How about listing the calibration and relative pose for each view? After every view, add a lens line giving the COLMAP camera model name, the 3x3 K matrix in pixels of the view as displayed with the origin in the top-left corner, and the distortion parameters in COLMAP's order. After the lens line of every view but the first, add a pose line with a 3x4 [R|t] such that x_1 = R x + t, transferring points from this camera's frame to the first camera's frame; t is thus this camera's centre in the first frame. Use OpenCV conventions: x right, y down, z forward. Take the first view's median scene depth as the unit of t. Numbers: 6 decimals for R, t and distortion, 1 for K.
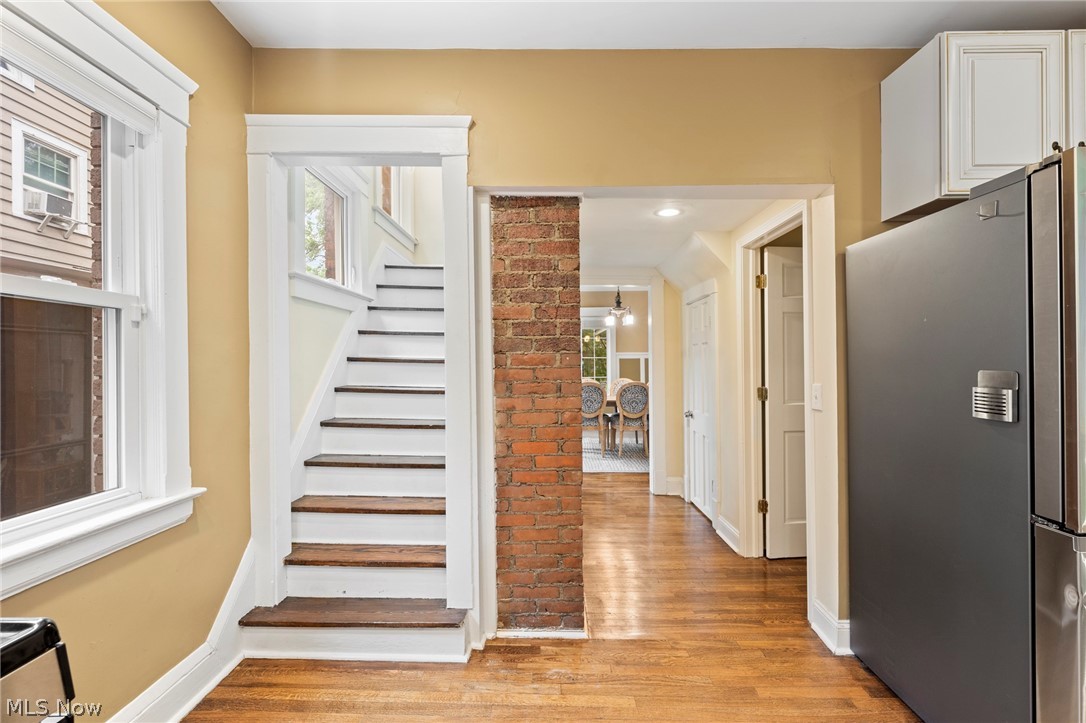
lens RADIAL K [[451.3, 0, 542.7], [0, 451.3, 361.6], [0, 0, 1]] dist [0.000306, -0.000127]
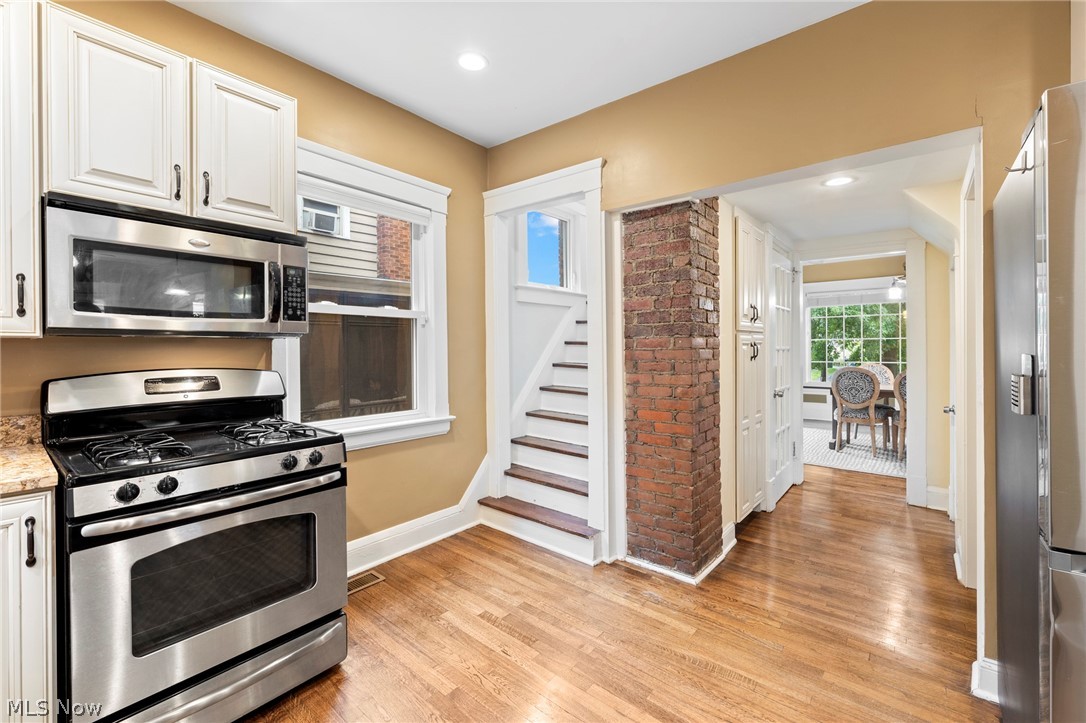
lens RADIAL K [[451.3, 0, 540.7], [0, 451.3, 350.0], [0, 0, 1]] dist [0.000306, -0.000127]
pose [[0.777443, 0.004722, -0.628936, 0.508711], [0.003831, 0.999918, 0.012242, -0.001112], [0.628942, -0.011927, 0.777361, -0.133611]]
